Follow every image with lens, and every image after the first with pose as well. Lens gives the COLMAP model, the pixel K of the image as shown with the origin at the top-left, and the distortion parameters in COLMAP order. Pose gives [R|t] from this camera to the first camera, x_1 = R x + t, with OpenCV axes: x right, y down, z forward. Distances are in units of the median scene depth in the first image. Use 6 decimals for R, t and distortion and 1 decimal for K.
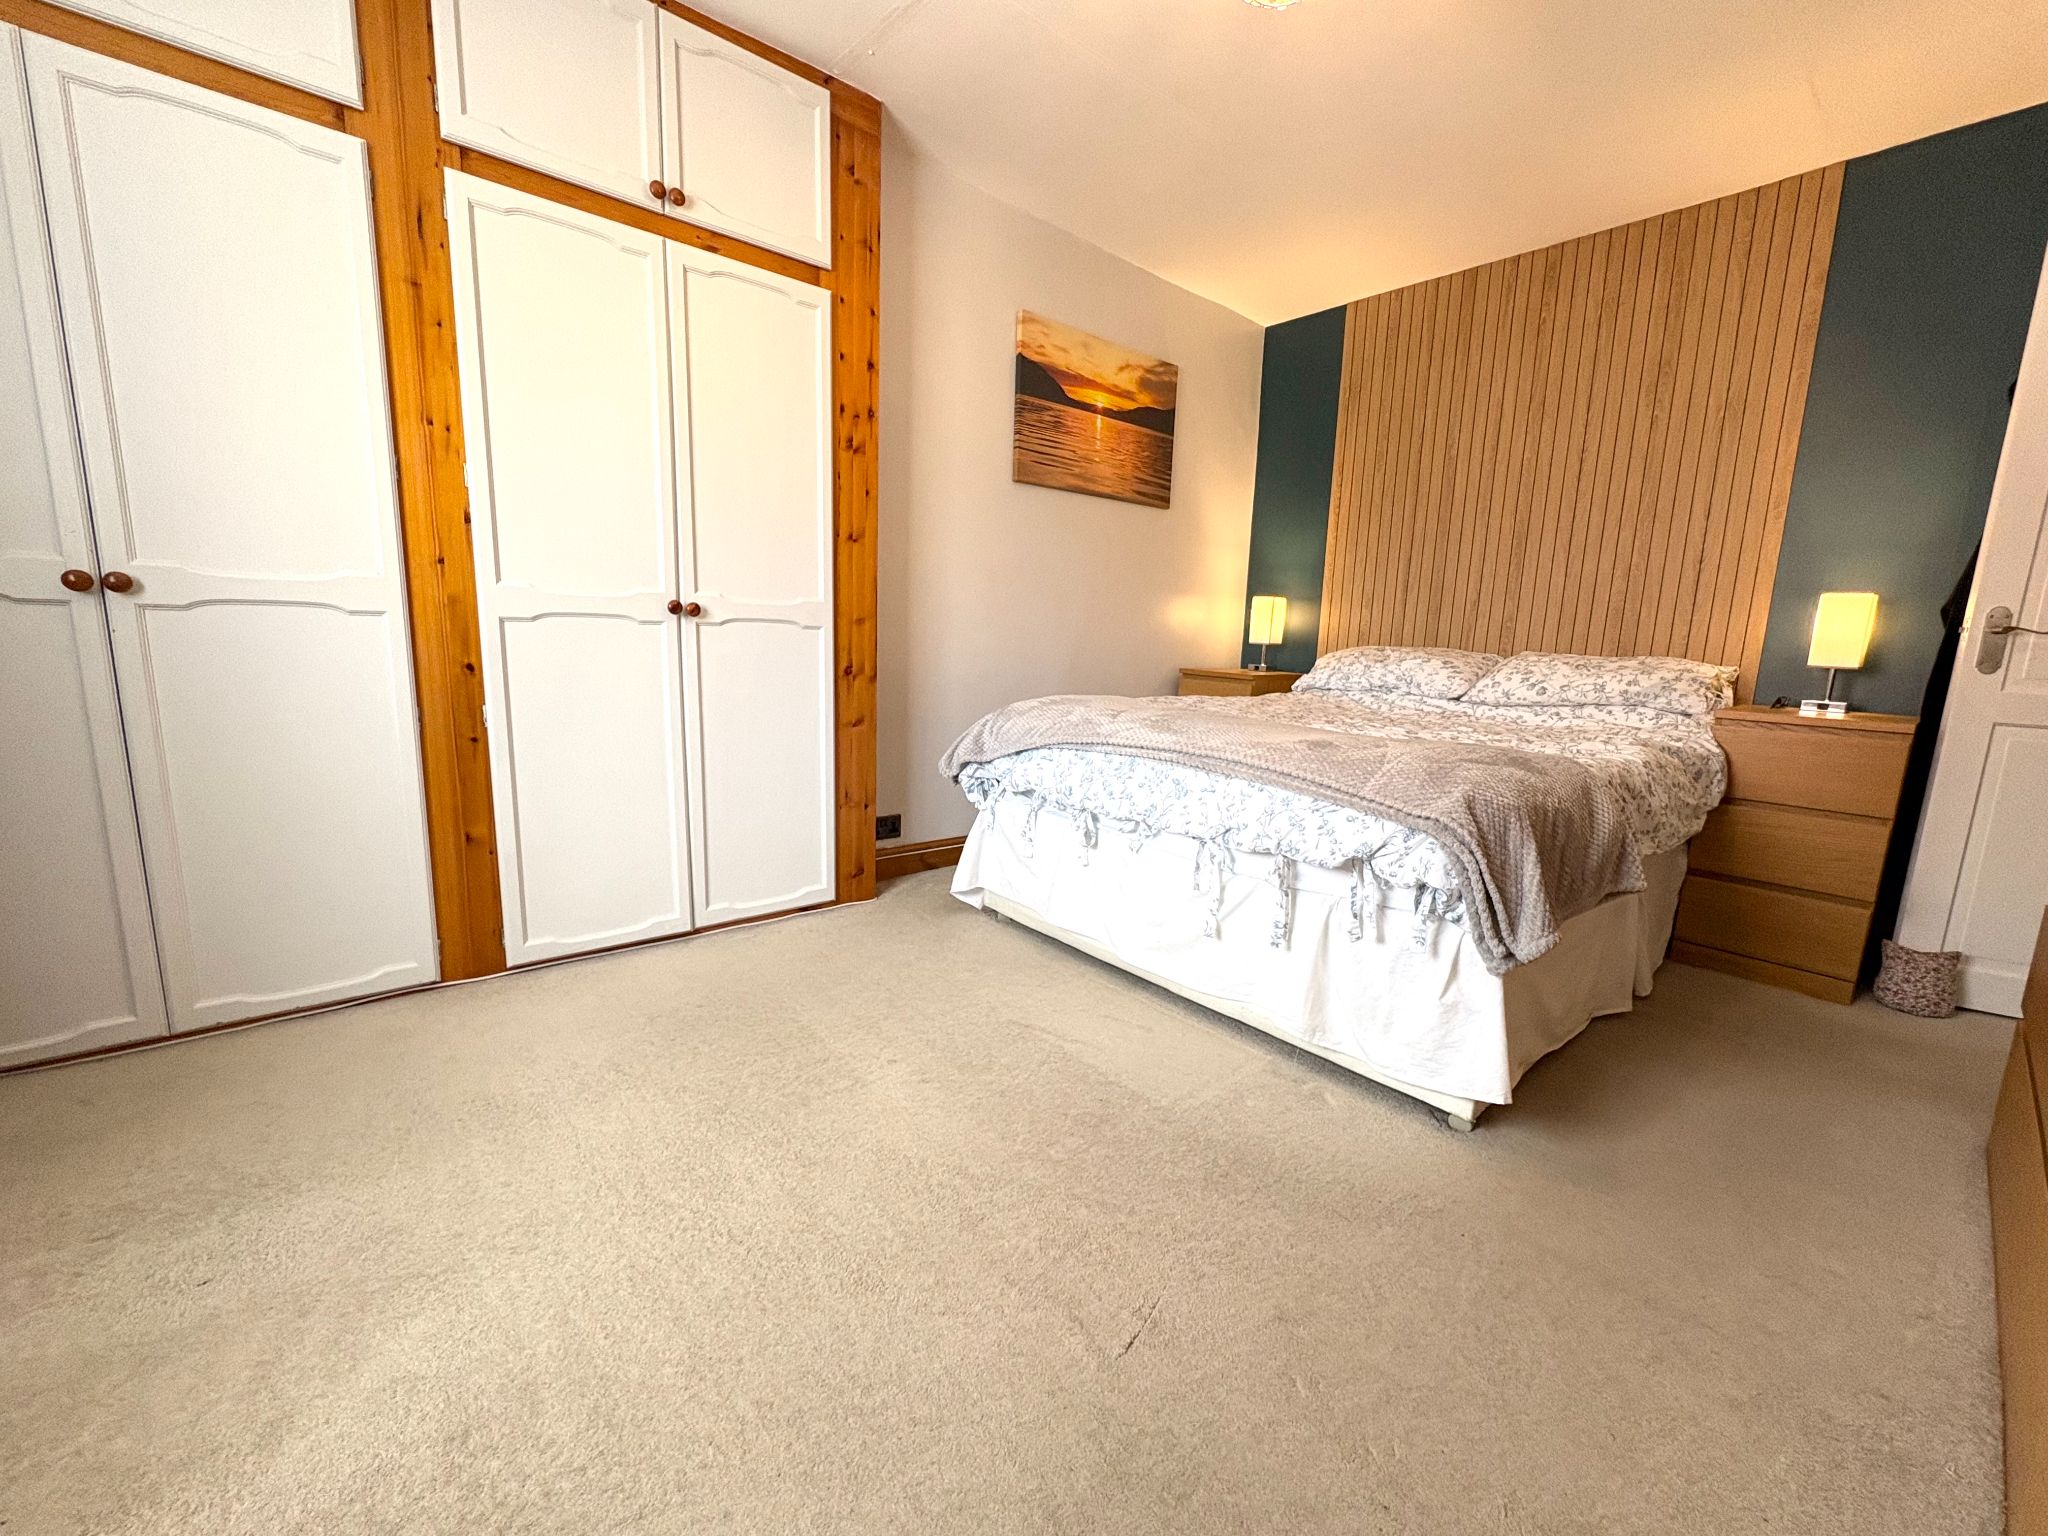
lens RADIAL K [[825.0, 0, 1036.6], [0, 825.0, 766.2], [0, 0, 1]] dist [-0.000289, -0.000066]
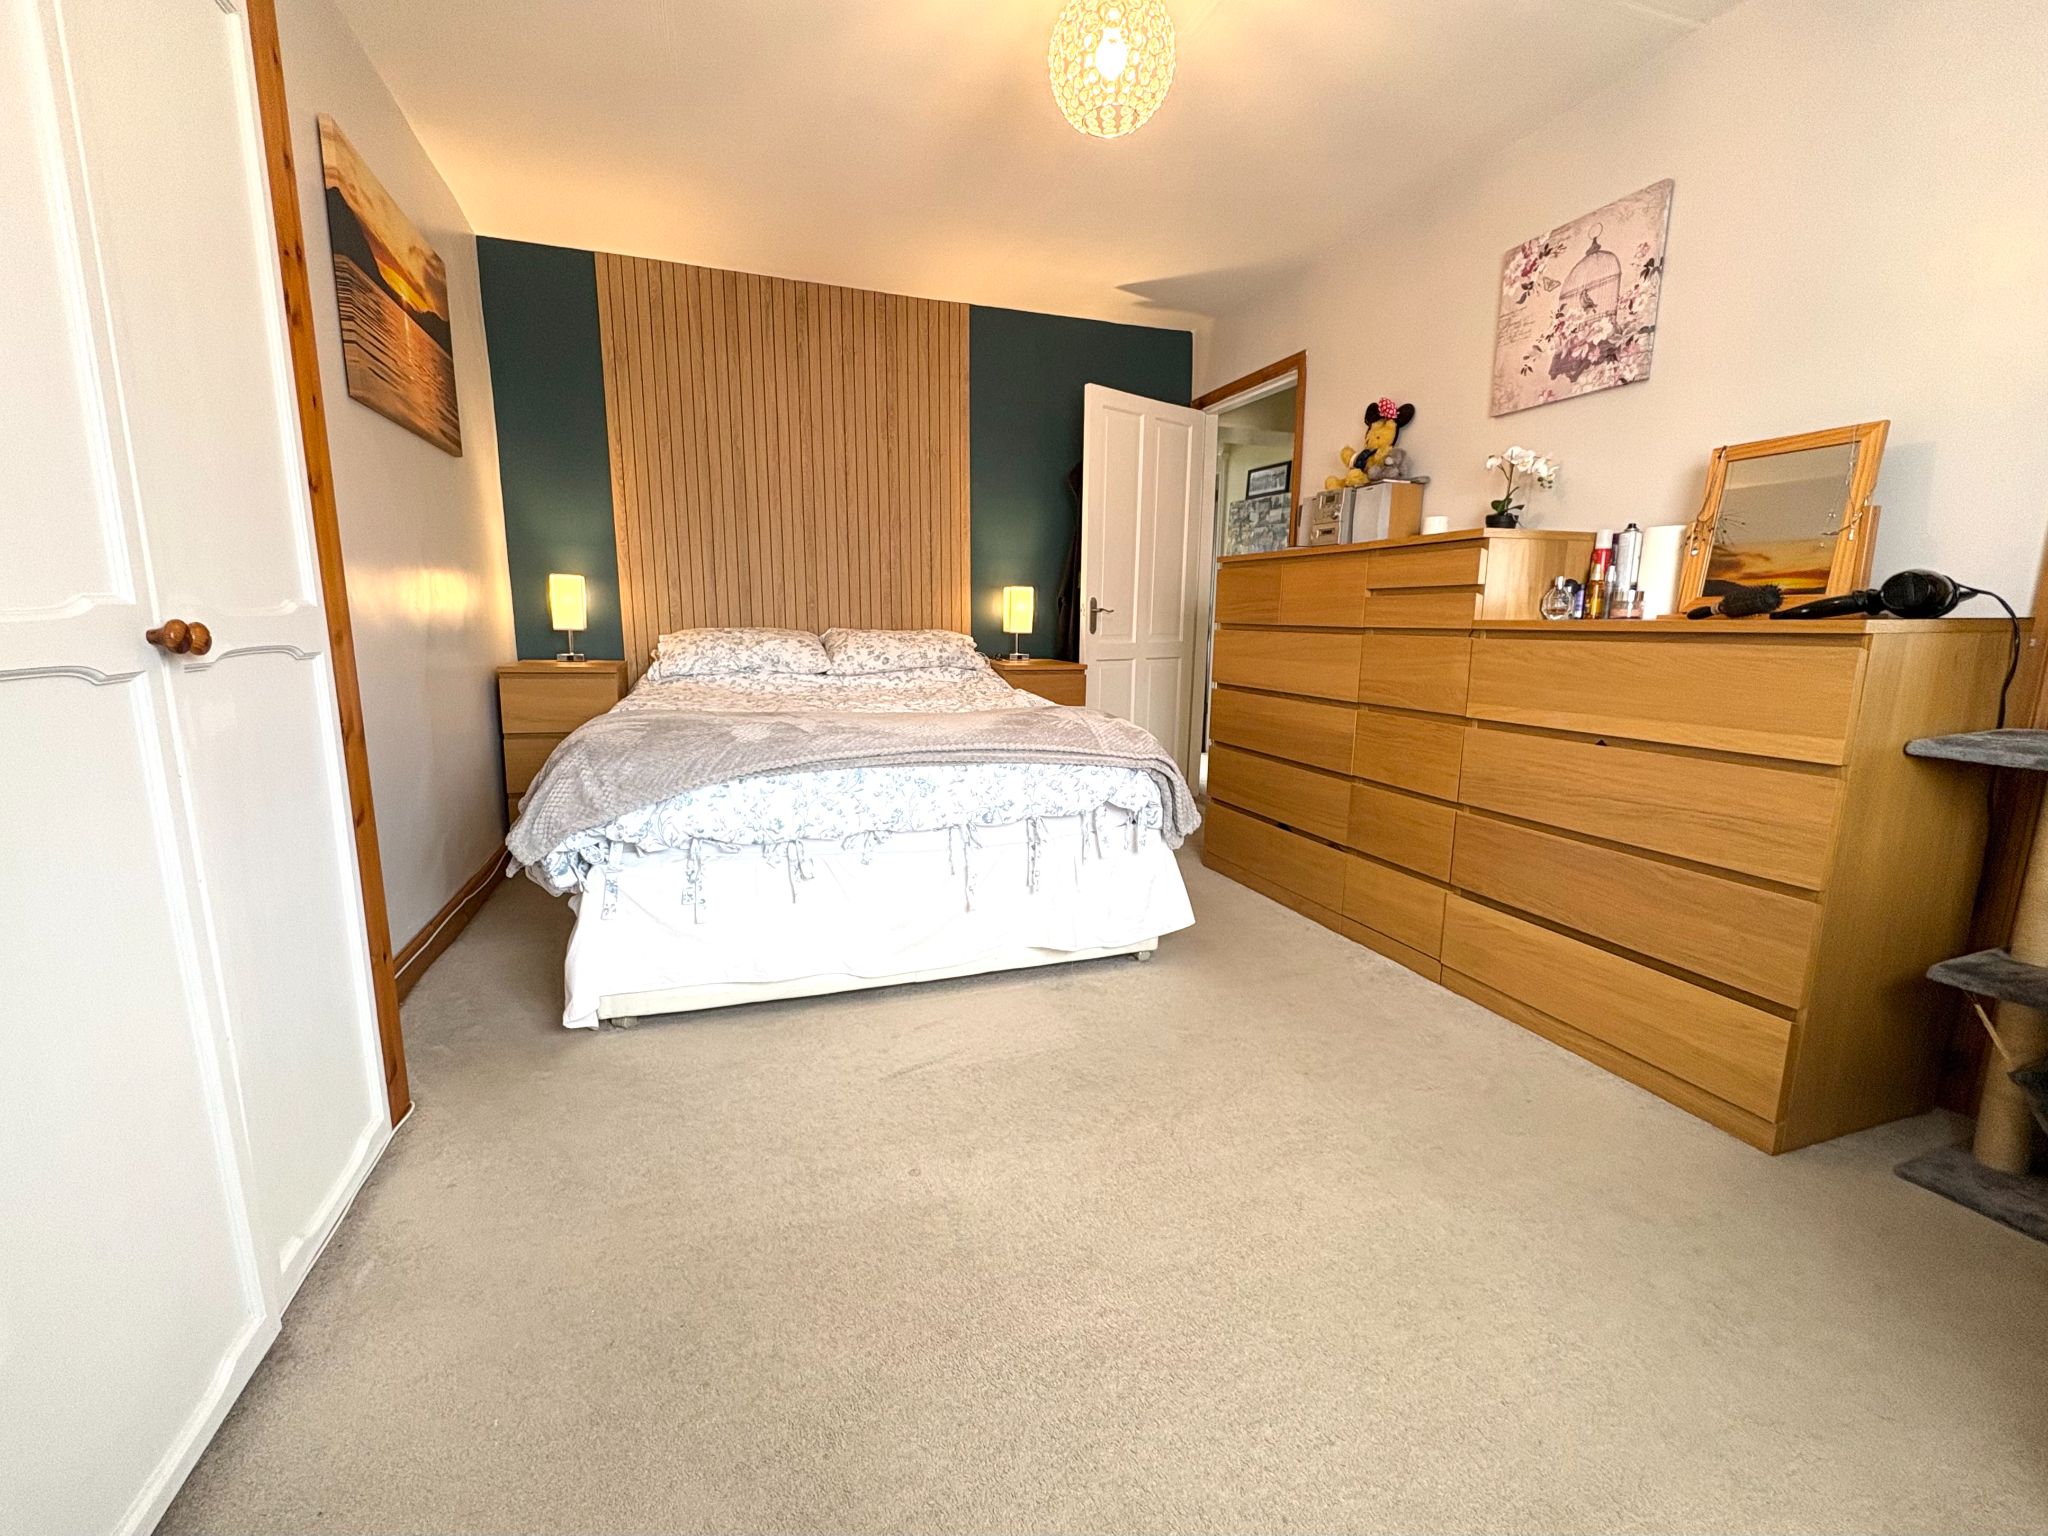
lens RADIAL K [[825.0, 0, 1024.6], [0, 825.0, 762.3], [0, 0, 1]] dist [-0.000289, -0.000066]
pose [[0.379137, -0.190999, 0.905414, -0.480343], [0.148339, 0.978357, 0.144270, -0.090615], [-0.913373, 0.079610, 0.399264, 0.317224]]
